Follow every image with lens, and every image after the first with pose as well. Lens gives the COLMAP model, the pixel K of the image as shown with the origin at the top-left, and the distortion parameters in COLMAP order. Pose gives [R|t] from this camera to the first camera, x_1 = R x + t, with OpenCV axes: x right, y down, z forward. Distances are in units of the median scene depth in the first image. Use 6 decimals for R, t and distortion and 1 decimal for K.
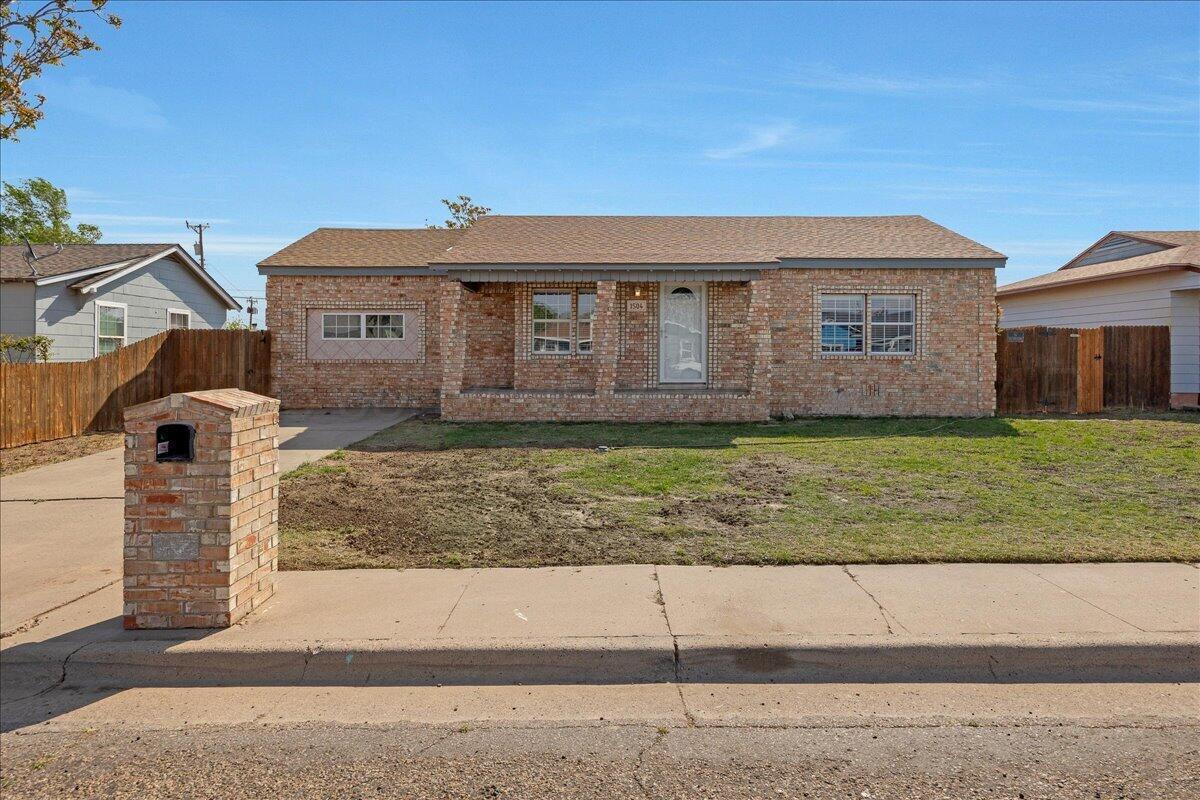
lens RADIAL K [[541.6, 0, 604.6], [0, 541.6, 396.0], [0, 0, 1]] dist [-0.019123, 0.000193]
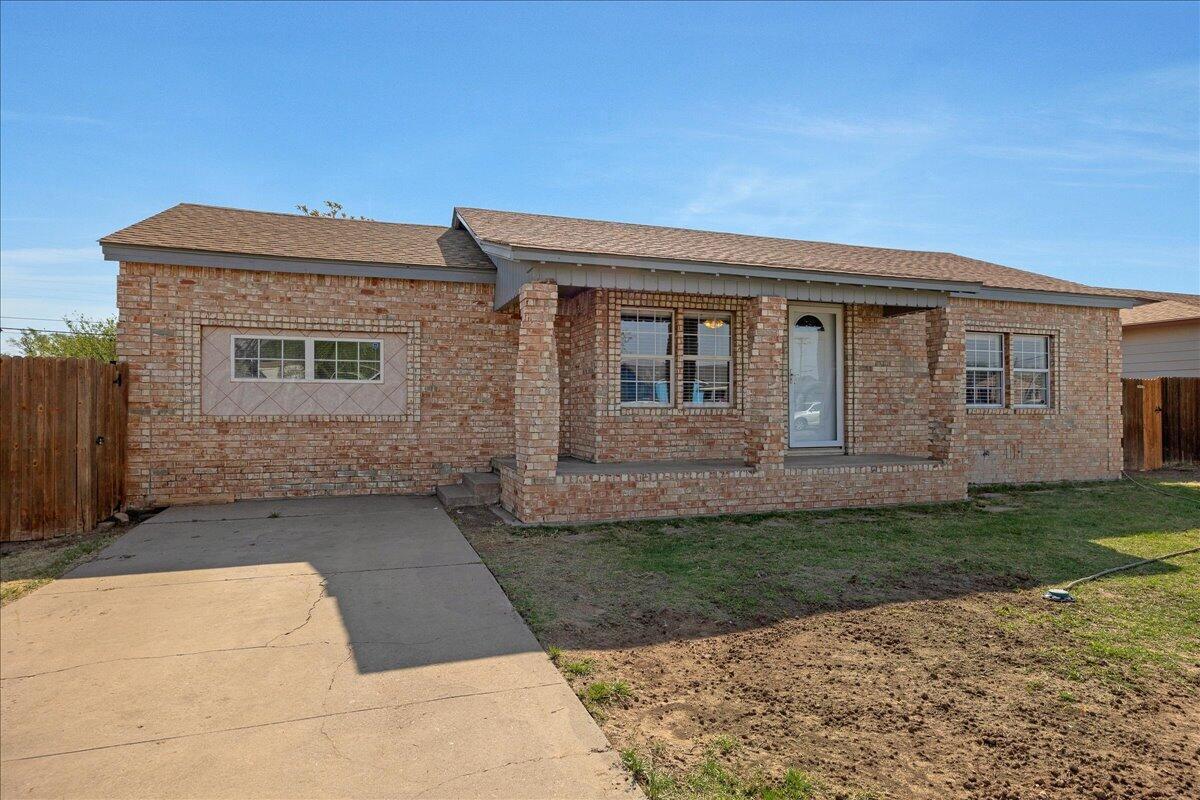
lens RADIAL K [[573.1, 0, 599.4], [0, 573.1, 428.4], [0, 0, 1]] dist [-0.008786, -0.000215]
pose [[0.964783, -0.009165, 0.262888, -0.330743], [0.017909, 0.999363, -0.030885, -0.030623], [-0.262437, 0.034505, 0.964332, 0.338701]]
